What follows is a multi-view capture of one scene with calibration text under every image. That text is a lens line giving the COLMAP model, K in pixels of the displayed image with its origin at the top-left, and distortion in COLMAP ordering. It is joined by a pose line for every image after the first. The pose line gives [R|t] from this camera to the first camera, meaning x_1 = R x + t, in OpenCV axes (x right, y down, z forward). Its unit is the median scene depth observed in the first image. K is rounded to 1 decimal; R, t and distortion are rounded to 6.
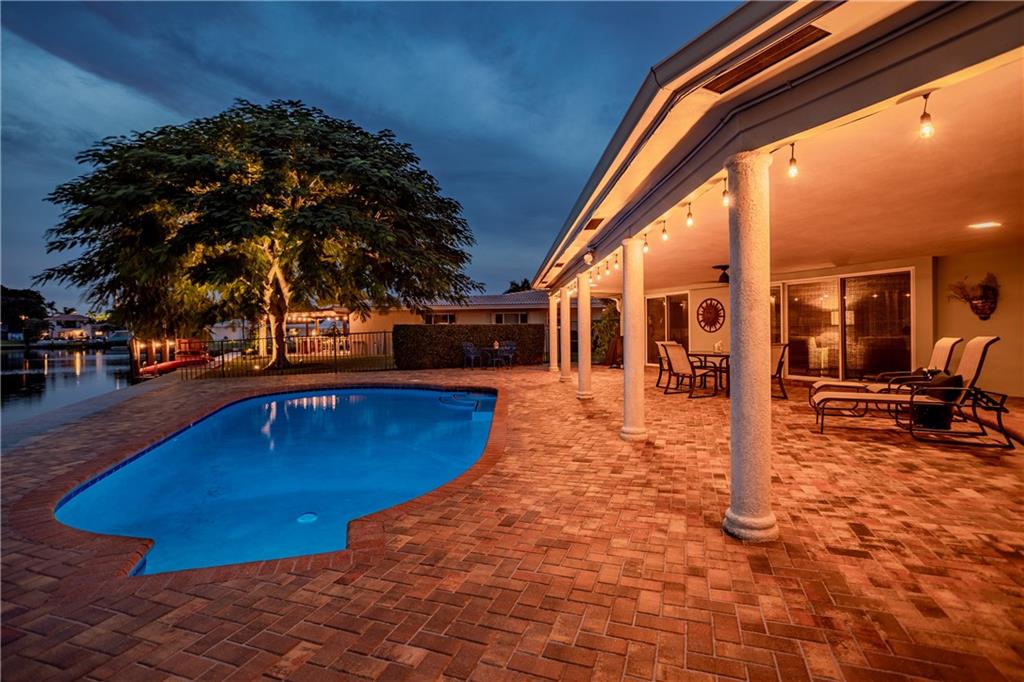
lens RADIAL K [[498.1, 0, 507.7], [0, 498.1, 332.1], [0, 0, 1]] dist [-0.041588, 0.024787]
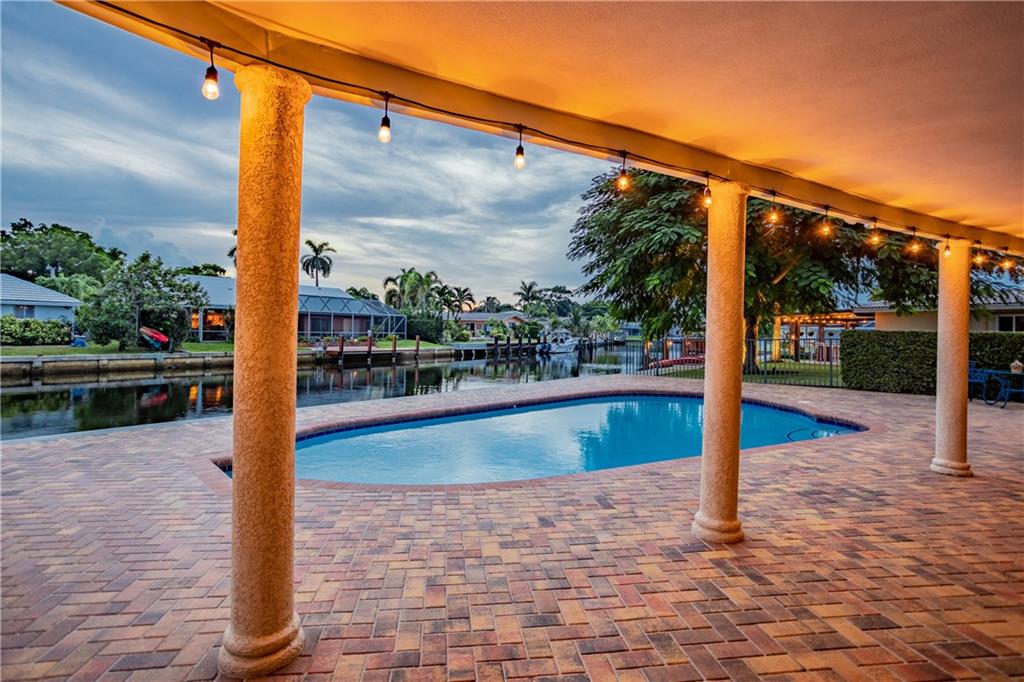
lens RADIAL K [[506.8, 0, 513.0], [0, 506.8, 329.5], [0, 0, 1]] dist [-0.048773, 0.029398]
pose [[0.463556, 0.019427, -0.885854, 0.274868], [-0.027941, 0.999583, 0.007300, -0.008198], [0.885627, 0.021368, 0.463906, 0.220056]]
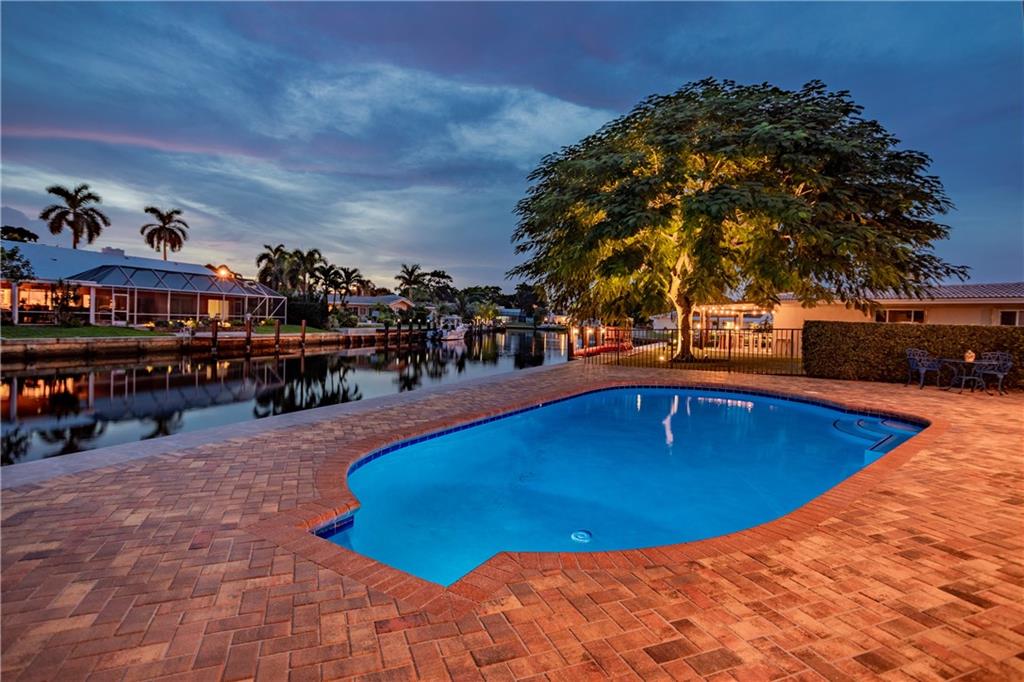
lens RADIAL K [[509.8, 0, 511.3], [0, 509.8, 331.3], [0, 0, 1]] dist [-0.044888, 0.027065]
pose [[0.670235, 0.050805, -0.740408, 0.073041], [-0.043237, 0.998633, 0.029384, -0.000988], [0.740888, 0.012319, 0.671515, 0.113236]]
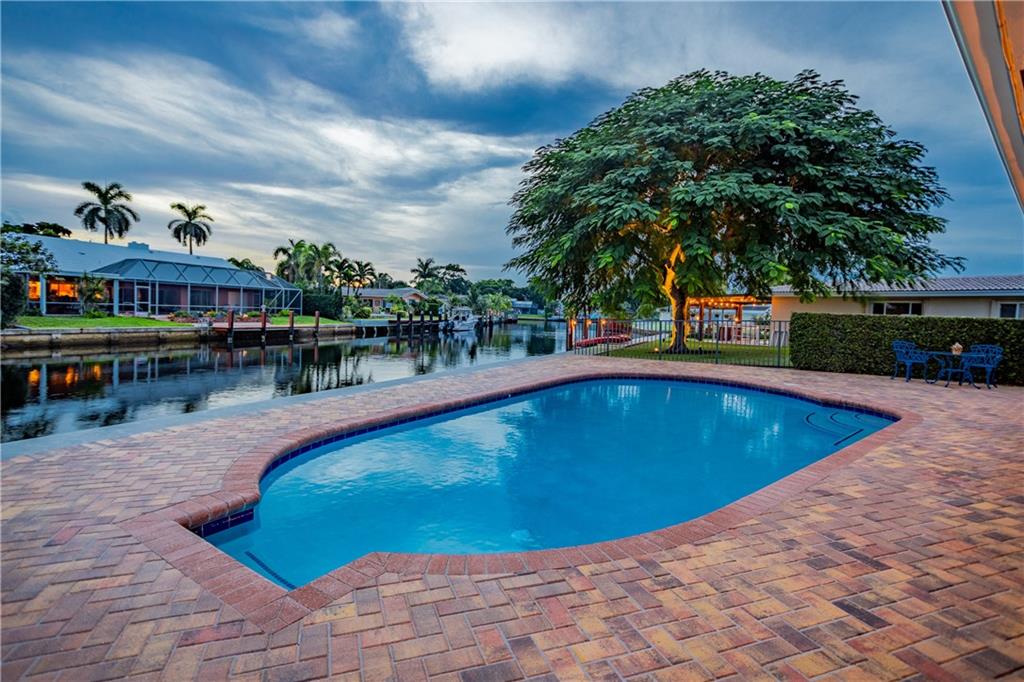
lens RADIAL K [[491.0, 0, 511.3], [0, 491.0, 331.3], [0, 0, 1]] dist [-0.042311, 0.024782]
pose [[0.648094, 0.065674, -0.758723, 0.093668], [-0.045156, 0.997836, 0.047799, -0.001459], [0.760220, 0.003283, 0.649657, 0.168981]]
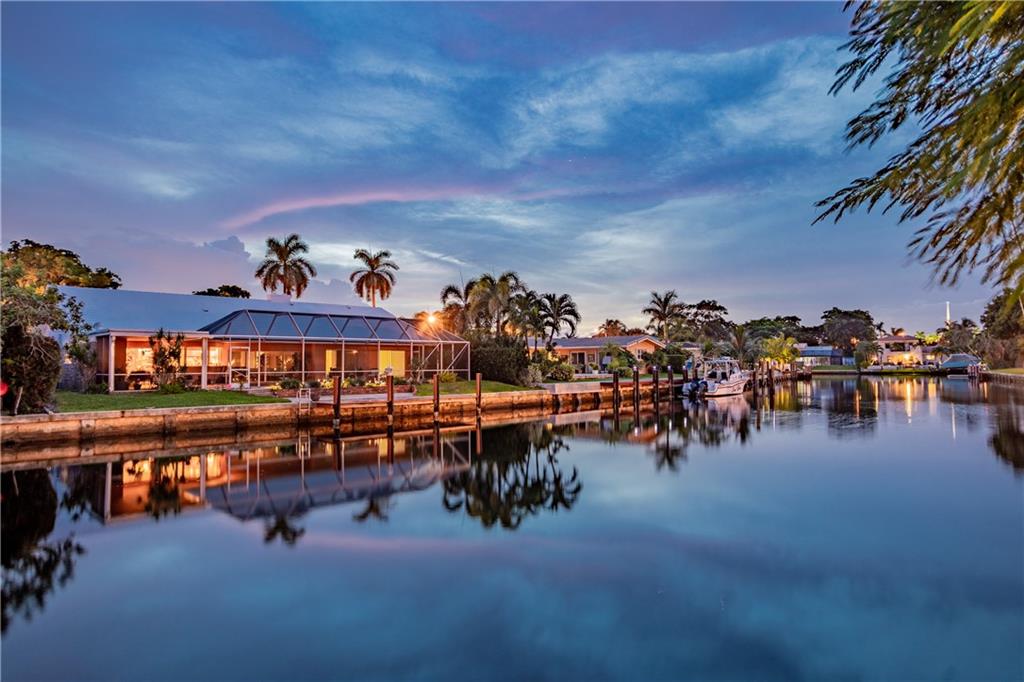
lens RADIAL K [[610.0, 0, 518.3], [0, 610.0, 320.3], [0, 0, 1]] dist [-0.031779, 0.001039]
pose [[0.274058, -0.063313, -0.959627, -0.613471], [0.004112, 0.997899, -0.064664, 0.021945], [0.961704, 0.013775, 0.273743, 0.695817]]
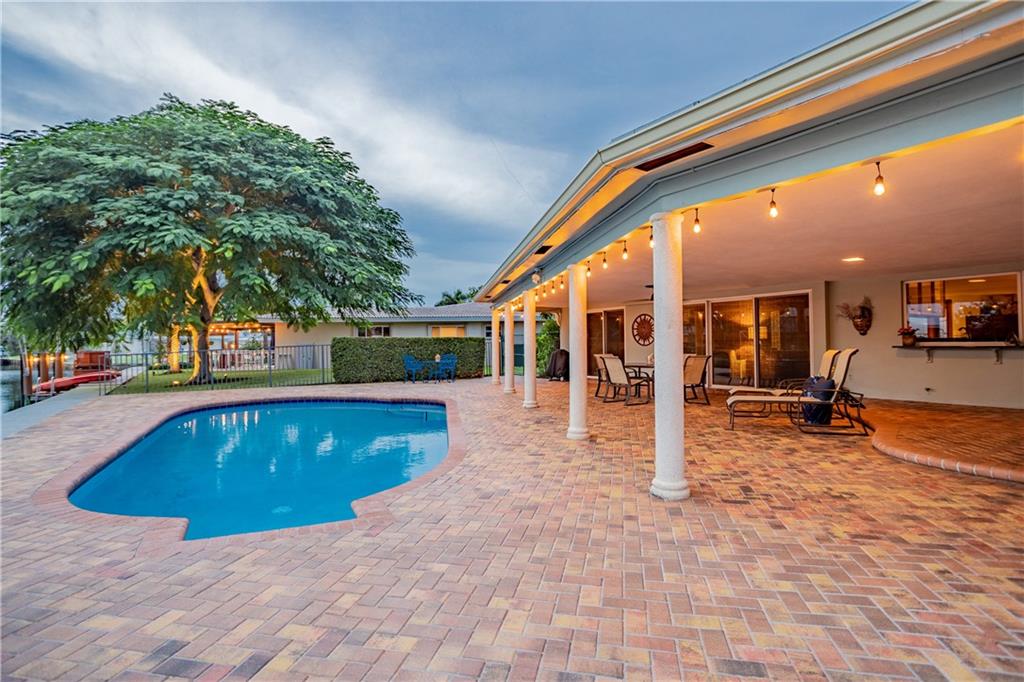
lens RADIAL K [[528.2, 0, 508.0], [0, 528.2, 327.9], [0, 0, 1]] dist [-0.050921, 0.033316]
pose [[0.991242, 0.006576, 0.131894, -0.029341], [-0.002105, 0.999419, -0.034013, 0.001222], [-0.132041, 0.033437, 0.990680, -0.081025]]
